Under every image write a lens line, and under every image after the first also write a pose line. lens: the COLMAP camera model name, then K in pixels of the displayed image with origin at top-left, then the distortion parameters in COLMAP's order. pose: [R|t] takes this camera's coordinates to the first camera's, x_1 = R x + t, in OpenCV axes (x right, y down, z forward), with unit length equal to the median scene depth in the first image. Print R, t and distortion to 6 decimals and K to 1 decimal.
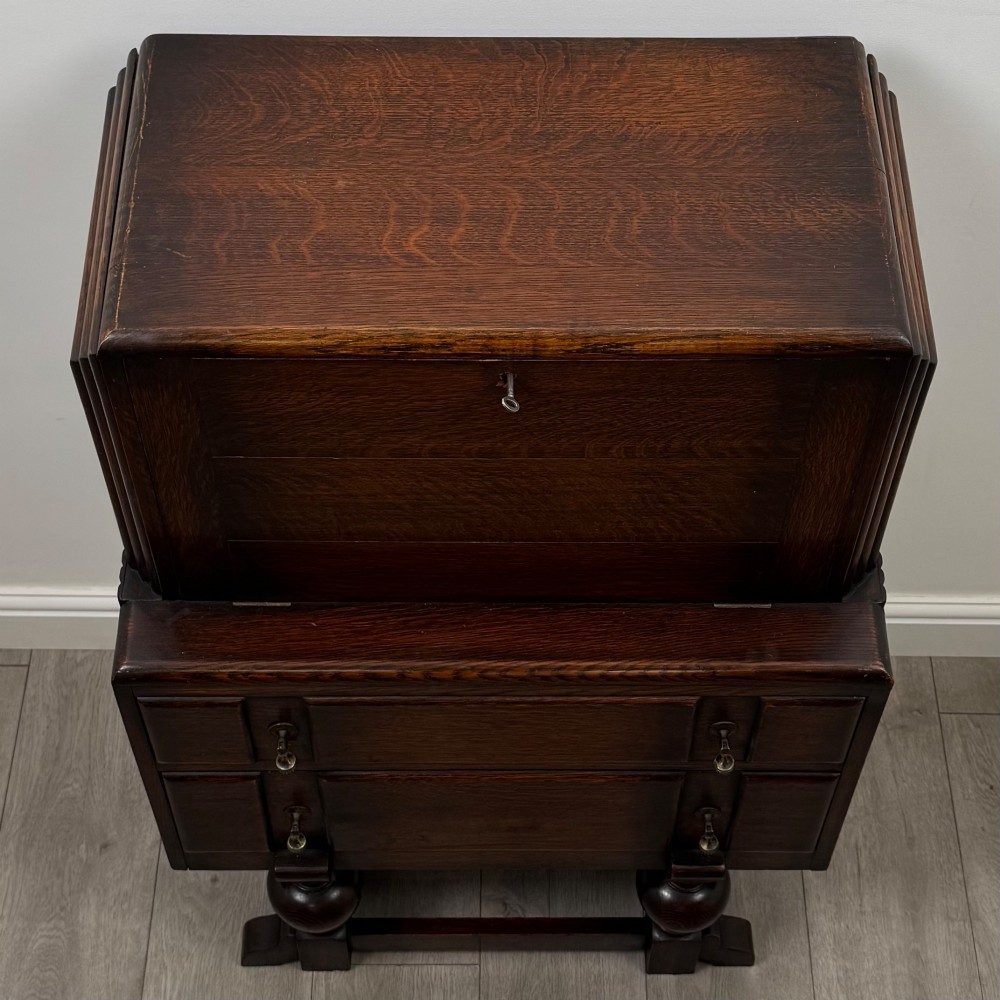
lens RADIAL K [[1889.7, 0, 496.2], [0, 1889.7, 498.0], [0, 0, 1]] dist [0.081411, 0.000000]
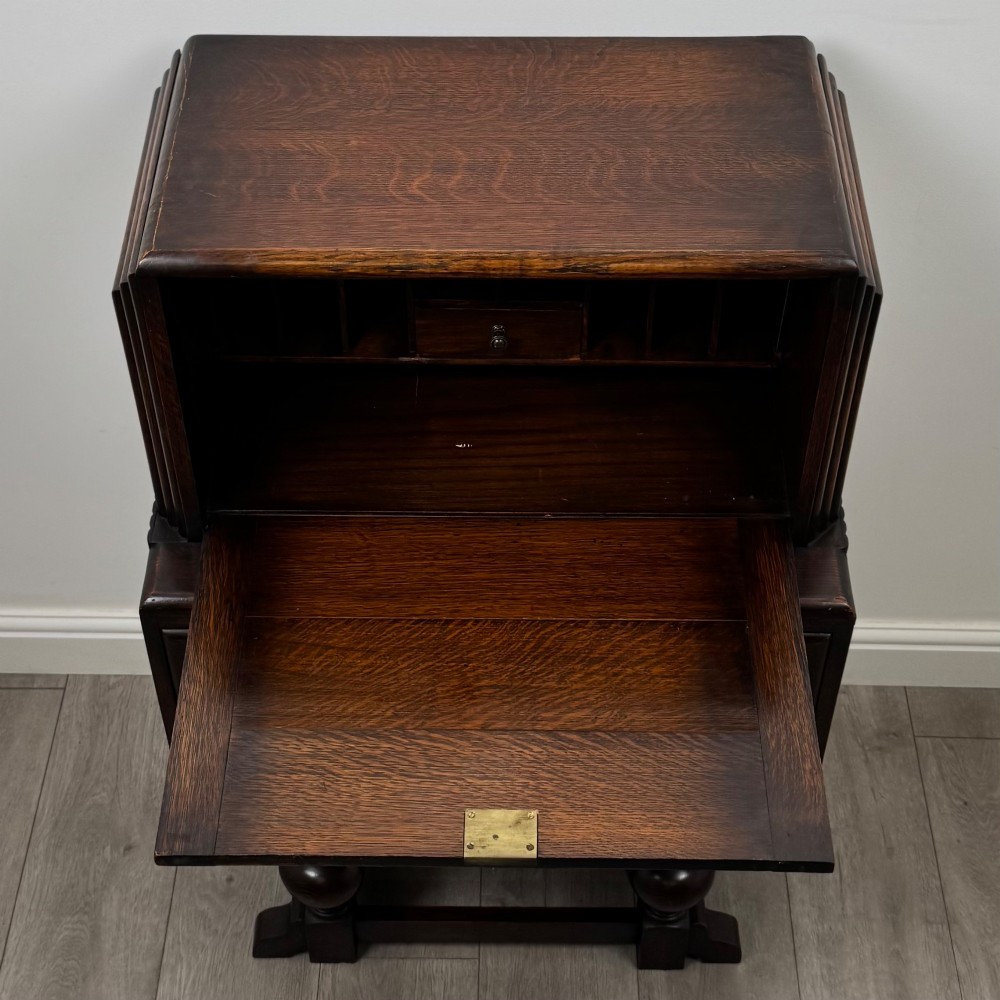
lens RADIAL K [[1792.1, 0, 474.9], [0, 1792.1, 481.1], [0, 0, 1]] dist [0.072972, 0.000000]
pose [[0.999696, 0.003465, -0.024402, 0.016649], [-0.007155, 0.988232, -0.152796, 0.183984], [0.023585, 0.152924, 0.987956, -0.033473]]
